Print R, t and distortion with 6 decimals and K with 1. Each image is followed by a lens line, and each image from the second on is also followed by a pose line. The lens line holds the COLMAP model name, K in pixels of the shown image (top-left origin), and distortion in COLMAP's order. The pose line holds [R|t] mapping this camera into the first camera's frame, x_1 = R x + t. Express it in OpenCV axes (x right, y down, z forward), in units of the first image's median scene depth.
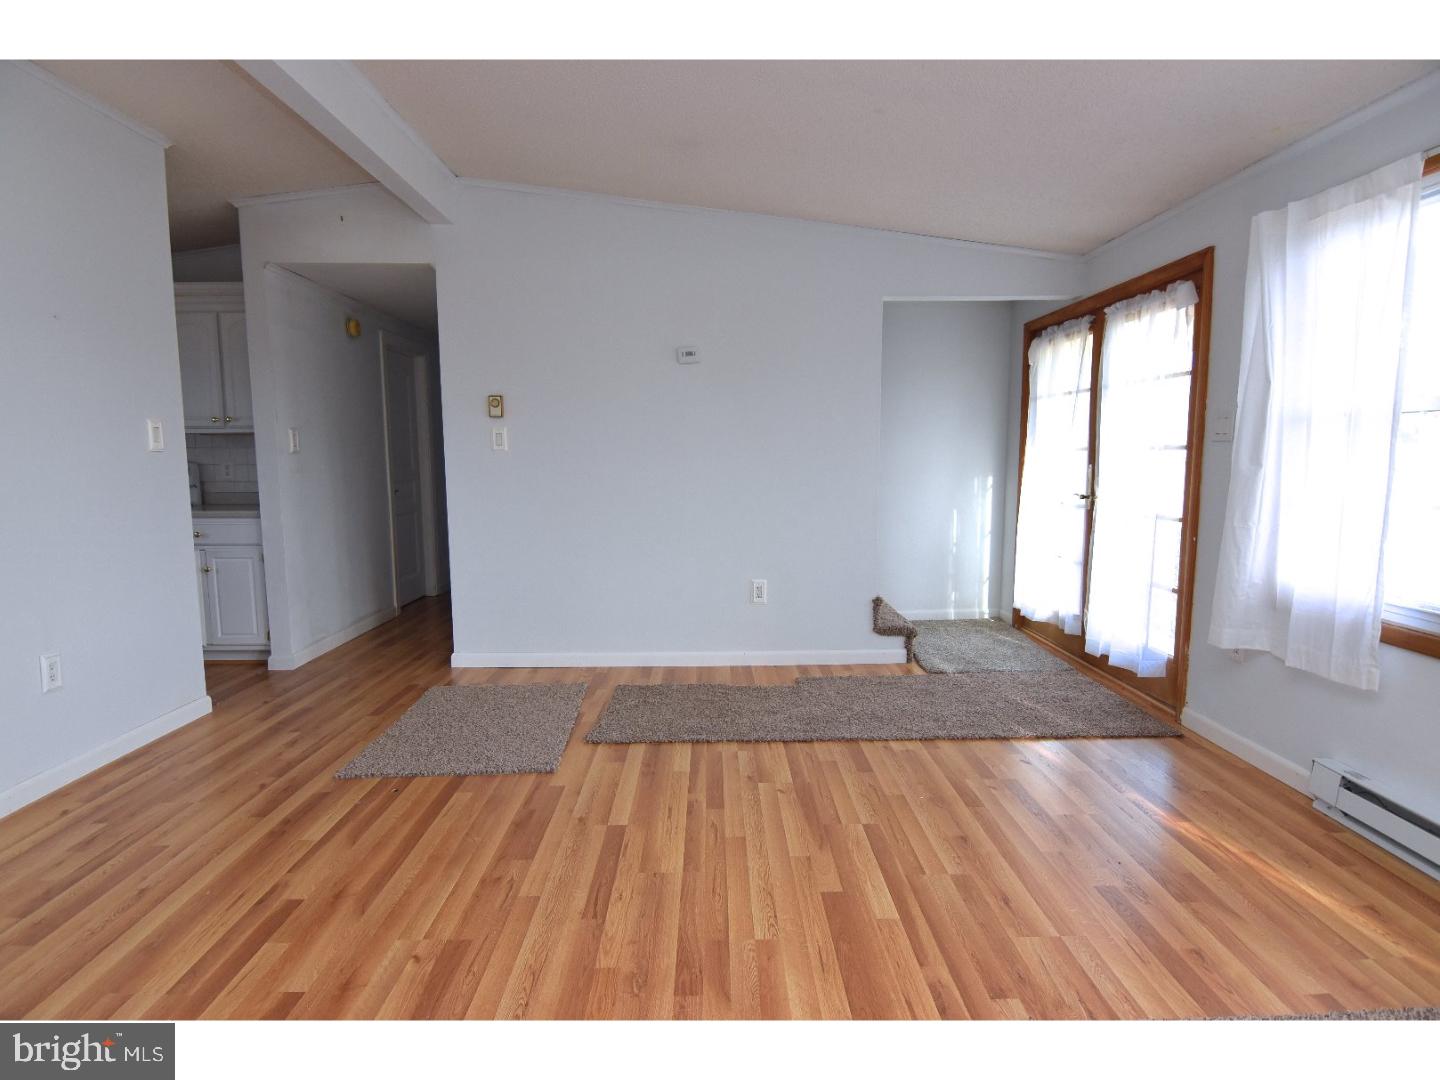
lens RADIAL K [[759.2, 0, 730.2], [0, 759.2, 536.9], [0, 0, 1]] dist [0.004125, -0.022727]
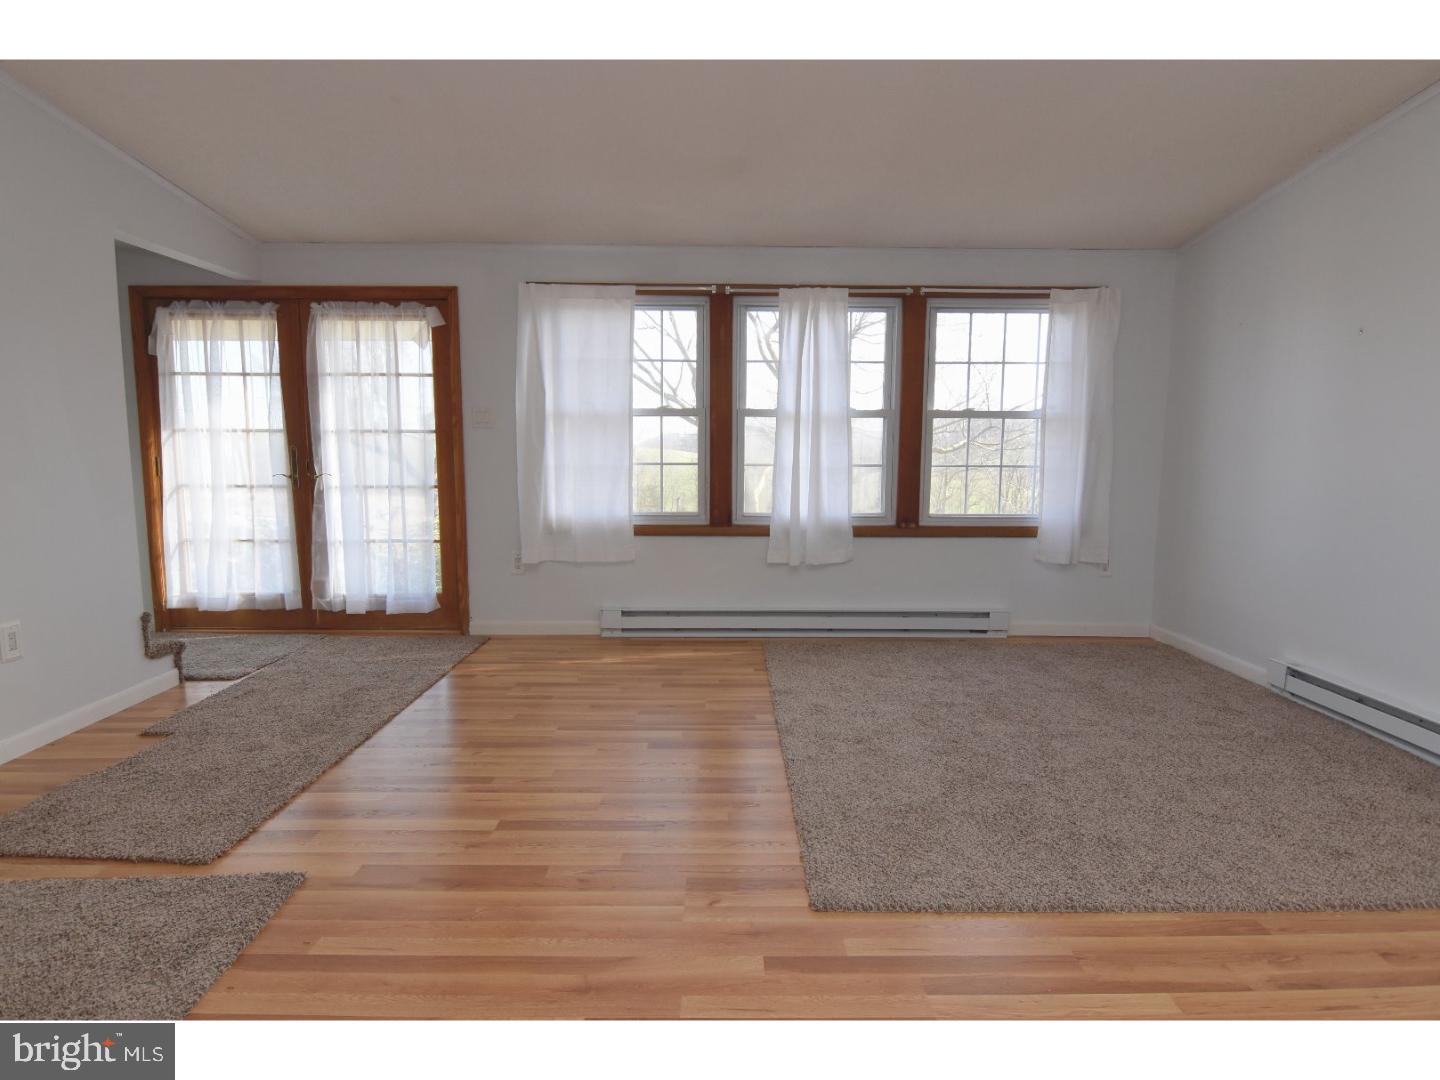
lens RADIAL K [[759.2, 0, 730.2], [0, 759.2, 536.9], [0, 0, 1]] dist [0.004125, -0.022727]
pose [[0.021526, -0.110747, 0.993615, -0.786724], [0.103121, 0.988791, 0.107976, -0.028926], [-0.994436, 0.100138, 0.032706, 0.502343]]
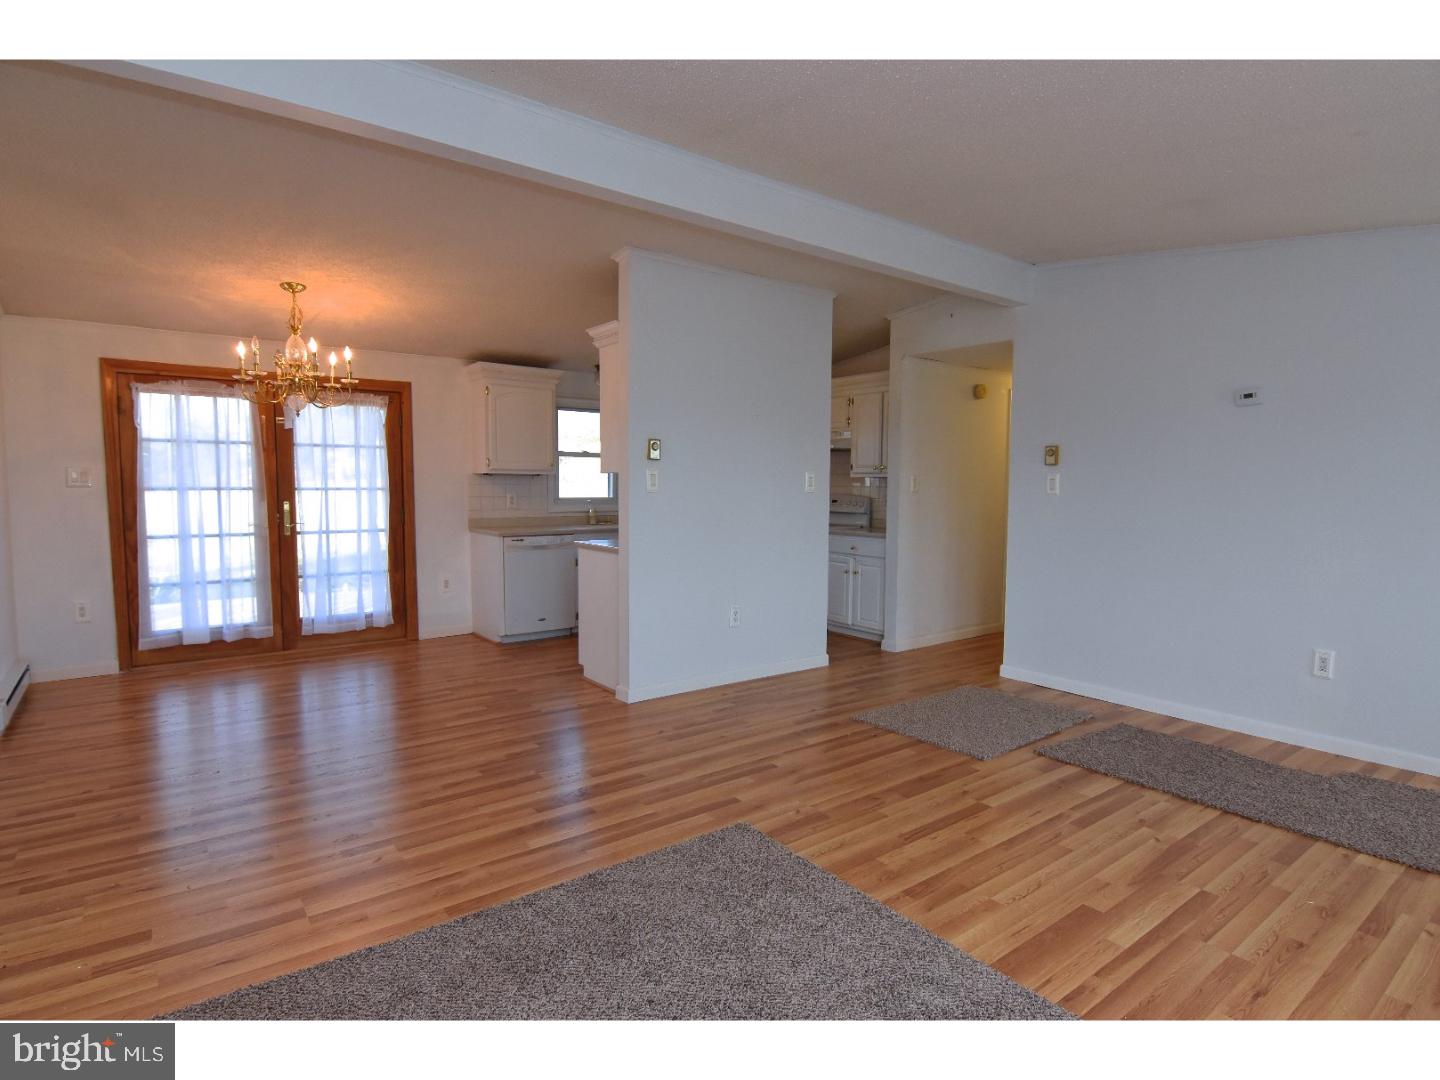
lens RADIAL K [[759.2, 0, 730.2], [0, 759.2, 536.9], [0, 0, 1]] dist [0.004125, -0.022727]
pose [[0.592838, 0.065551, -0.802650, 0.436660], [-0.097049, 0.995233, 0.009598, -0.019346], [0.799453, 0.072207, 0.596373, -0.077041]]
